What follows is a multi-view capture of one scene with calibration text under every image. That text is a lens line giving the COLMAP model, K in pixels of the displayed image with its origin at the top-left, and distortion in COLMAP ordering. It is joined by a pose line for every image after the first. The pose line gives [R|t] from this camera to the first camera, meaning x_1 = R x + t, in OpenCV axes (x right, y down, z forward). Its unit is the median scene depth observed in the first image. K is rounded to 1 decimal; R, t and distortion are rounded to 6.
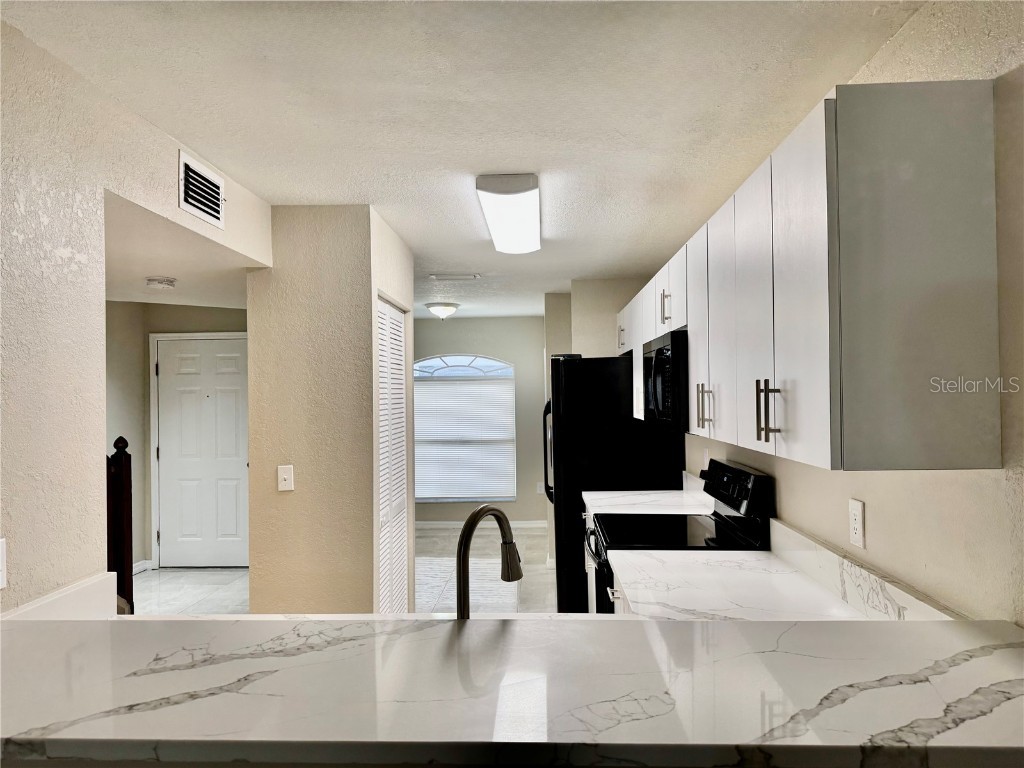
lens RADIAL K [[732.4, 0, 512.0], [0, 732.4, 384.0], [0, 0, 1]] dist [-0.008067, -0.004261]
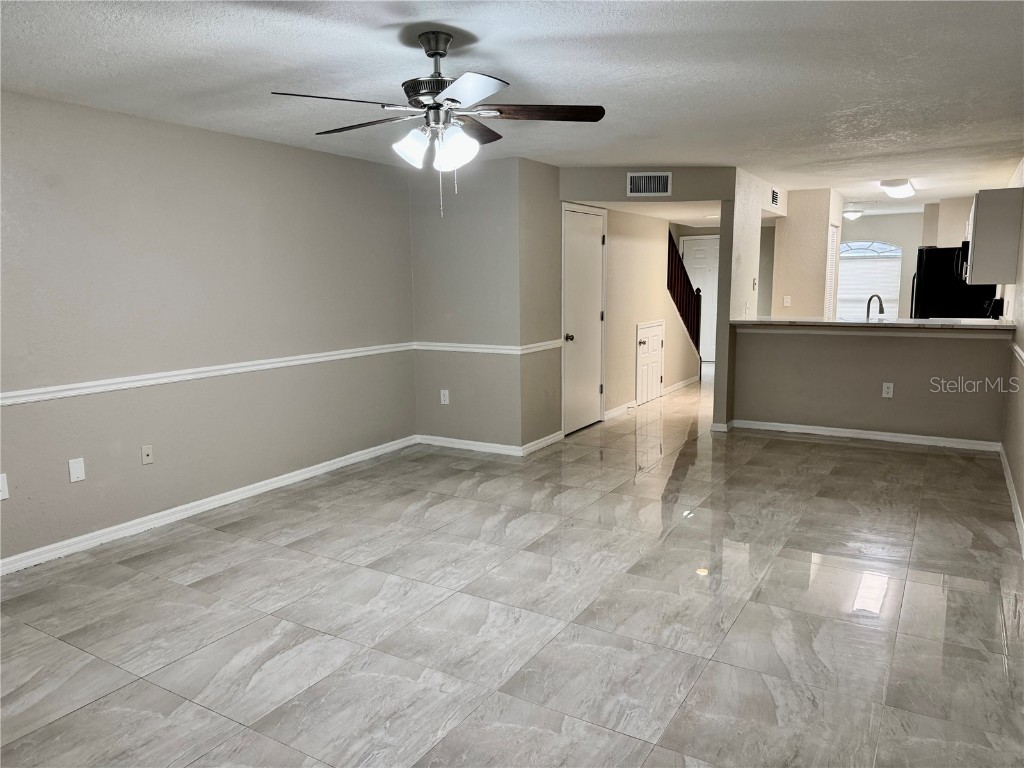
lens RADIAL K [[732.4, 0, 512.0], [0, 732.4, 384.0], [0, 0, 1]] dist [-0.008067, -0.004261]
pose [[0.878226, 0.069268, -0.473204, 0.051811], [0.009901, 0.986610, 0.162797, -0.008416], [0.478144, -0.147658, 0.865780, -1.271375]]
